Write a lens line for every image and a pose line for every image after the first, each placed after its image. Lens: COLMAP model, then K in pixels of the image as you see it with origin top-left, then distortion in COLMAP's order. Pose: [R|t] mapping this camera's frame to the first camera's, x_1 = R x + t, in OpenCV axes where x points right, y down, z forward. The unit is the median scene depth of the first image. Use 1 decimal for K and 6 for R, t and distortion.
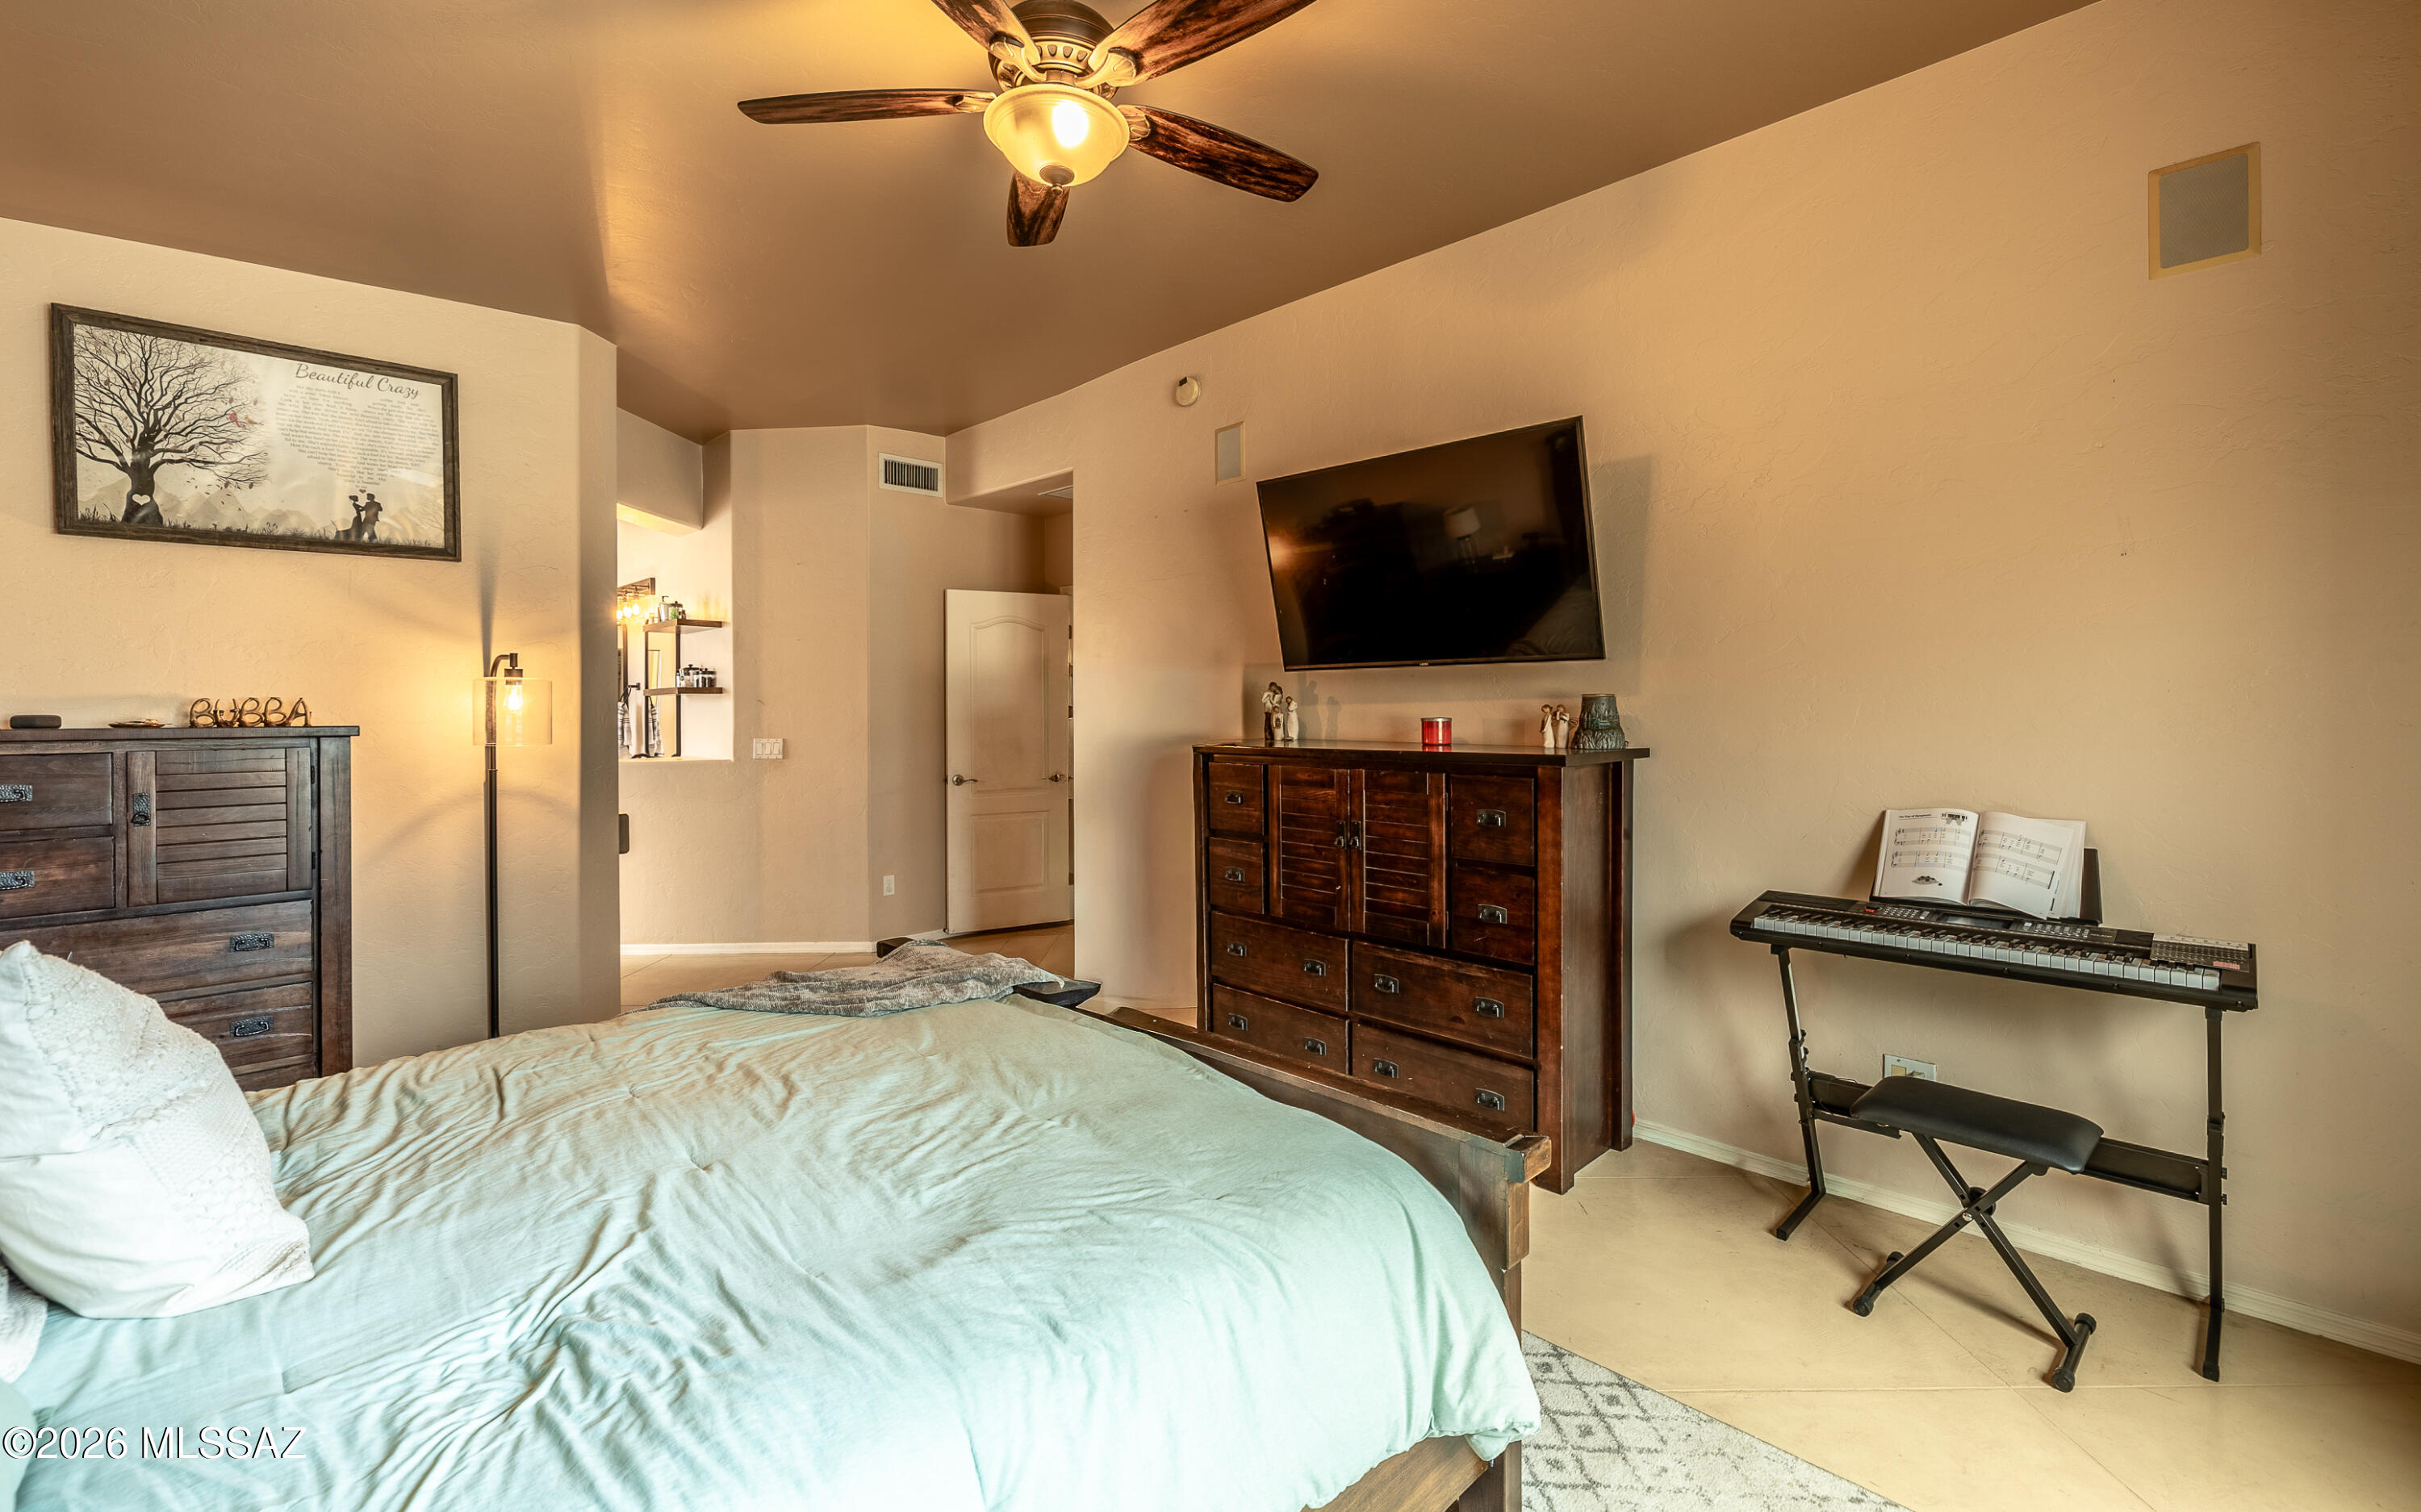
lens RADIAL K [[1032.9, 0, 1213.9], [0, 1032.9, 703.9], [0, 0, 1]] dist [-0.004003, -0.002148]
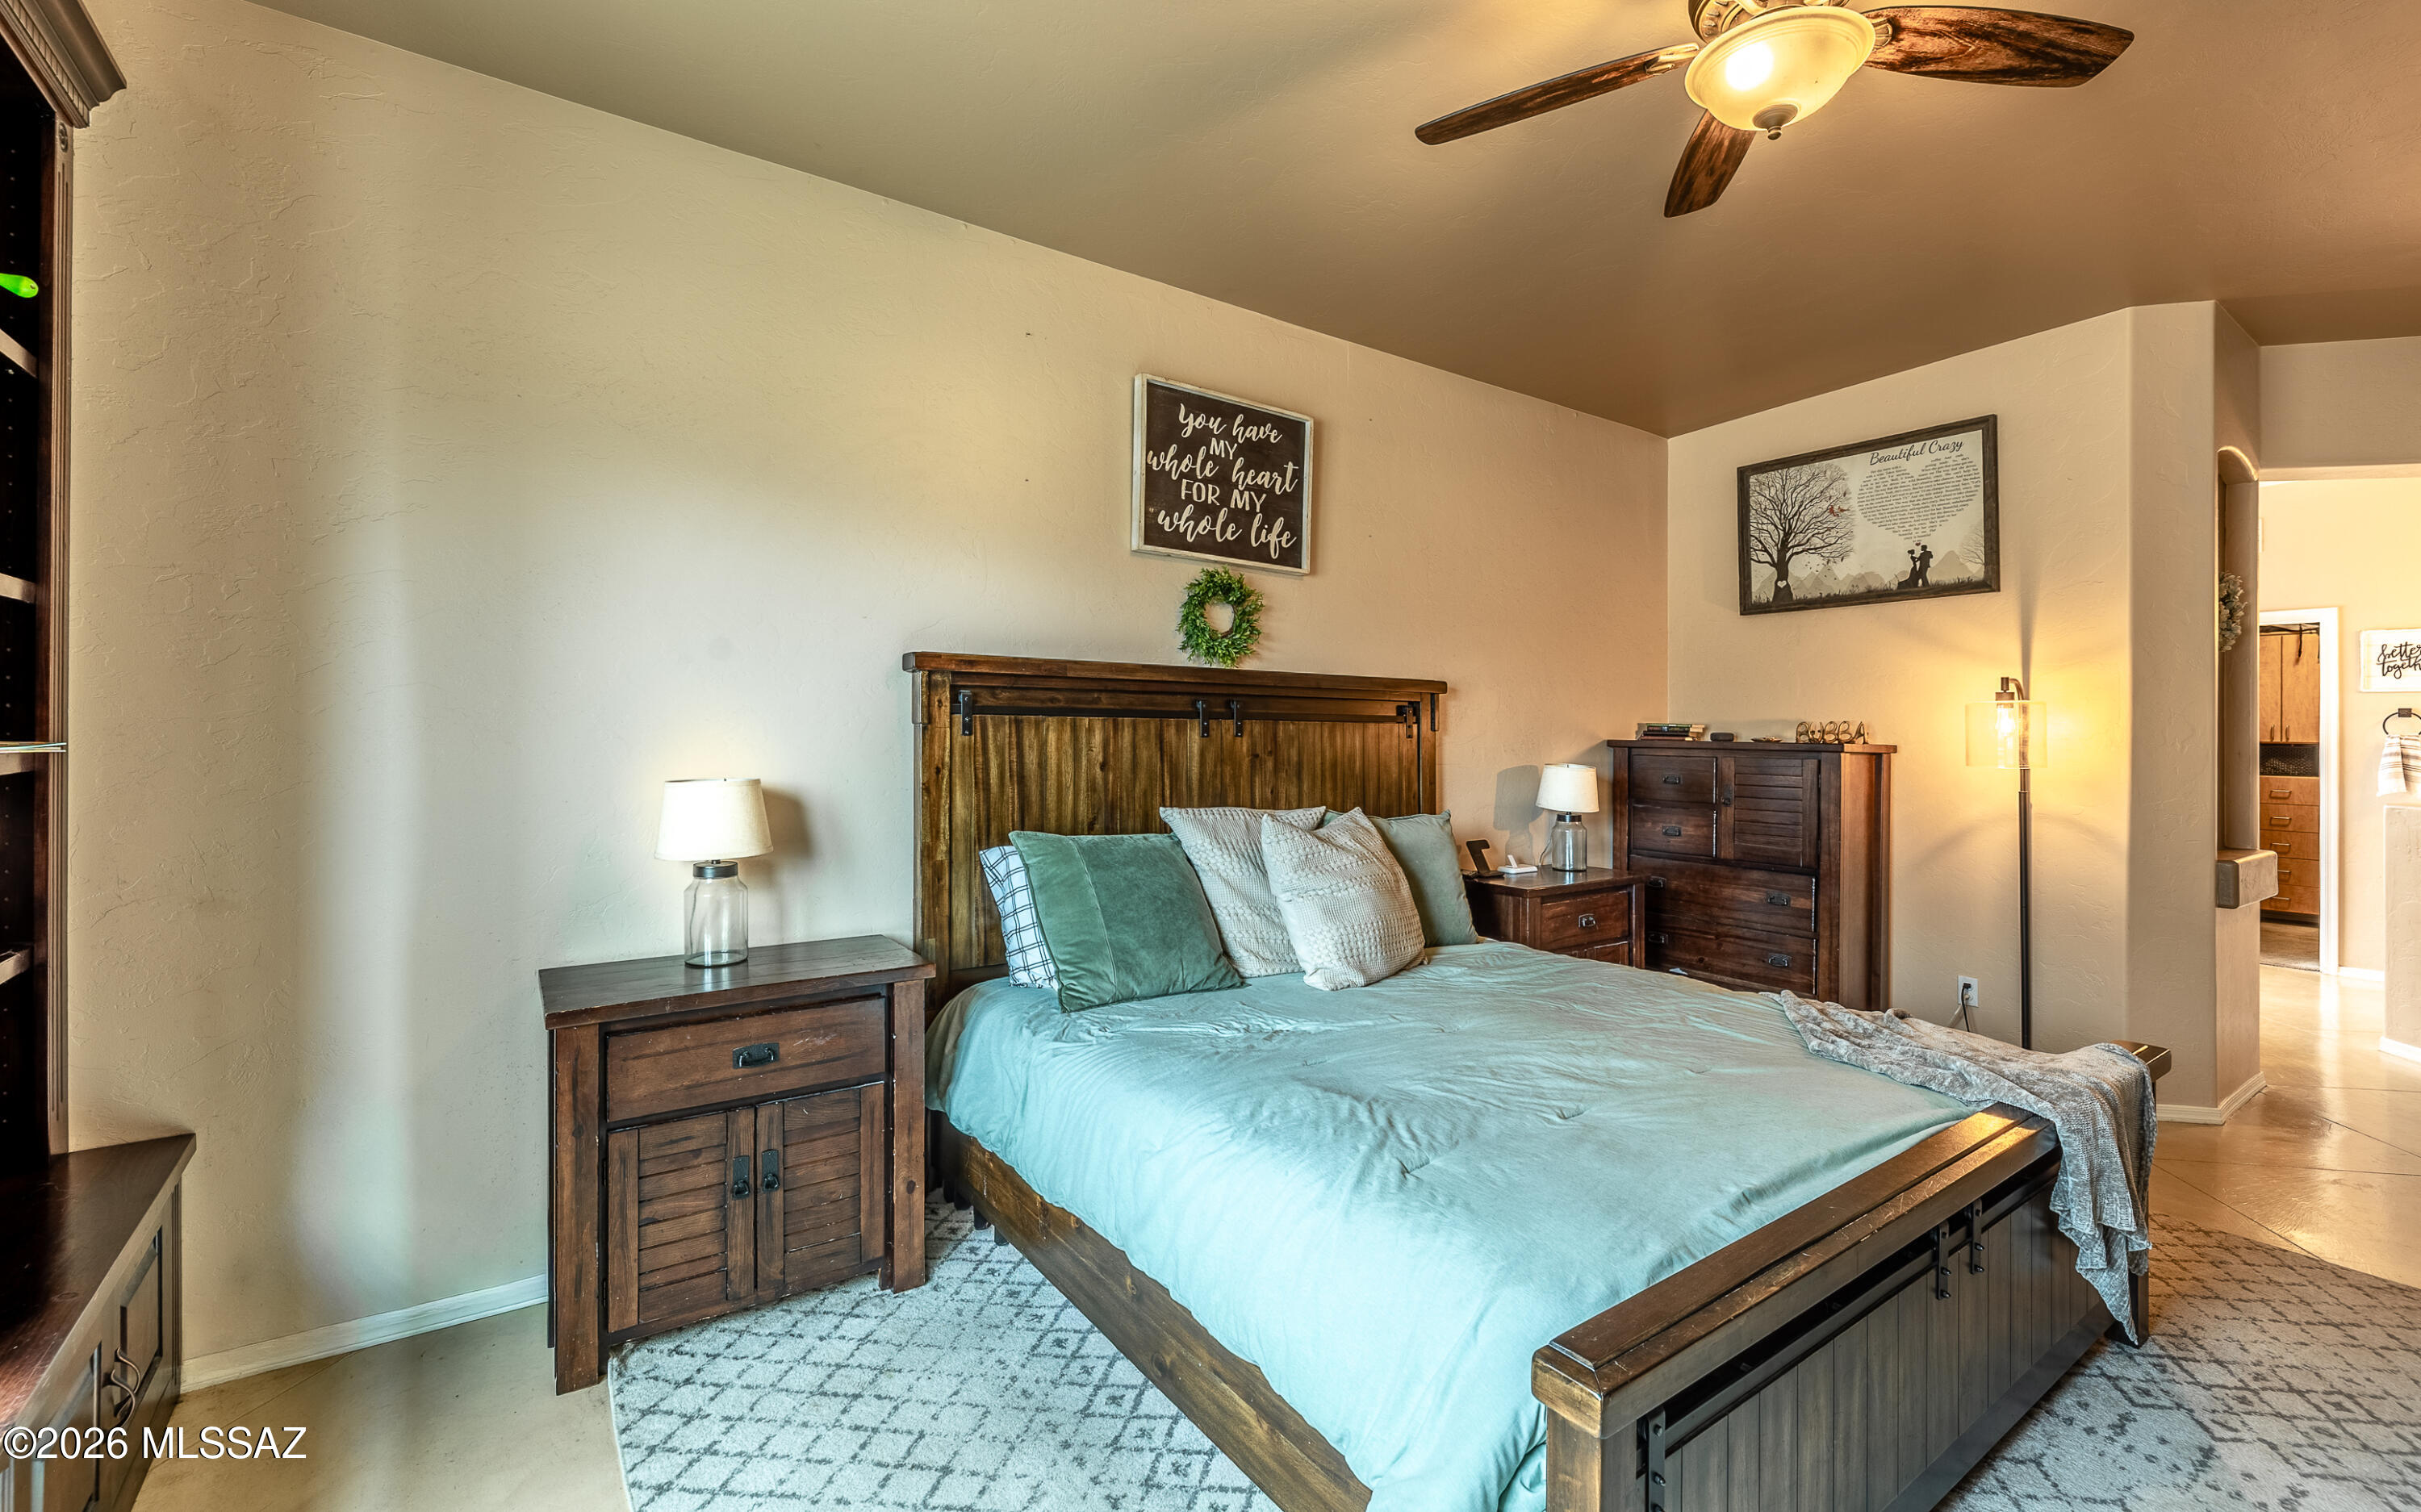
lens RADIAL K [[1032.9, 0, 1202.8], [0, 1032.9, 736.8], [0, 0, 1]] dist [-0.004003, -0.002148]
pose [[-0.174130, 0.012304, -0.984646, 0.521756], [-0.003805, 0.999906, 0.013168, -0.000875], [0.984715, 0.006040, -0.174066, 0.451186]]
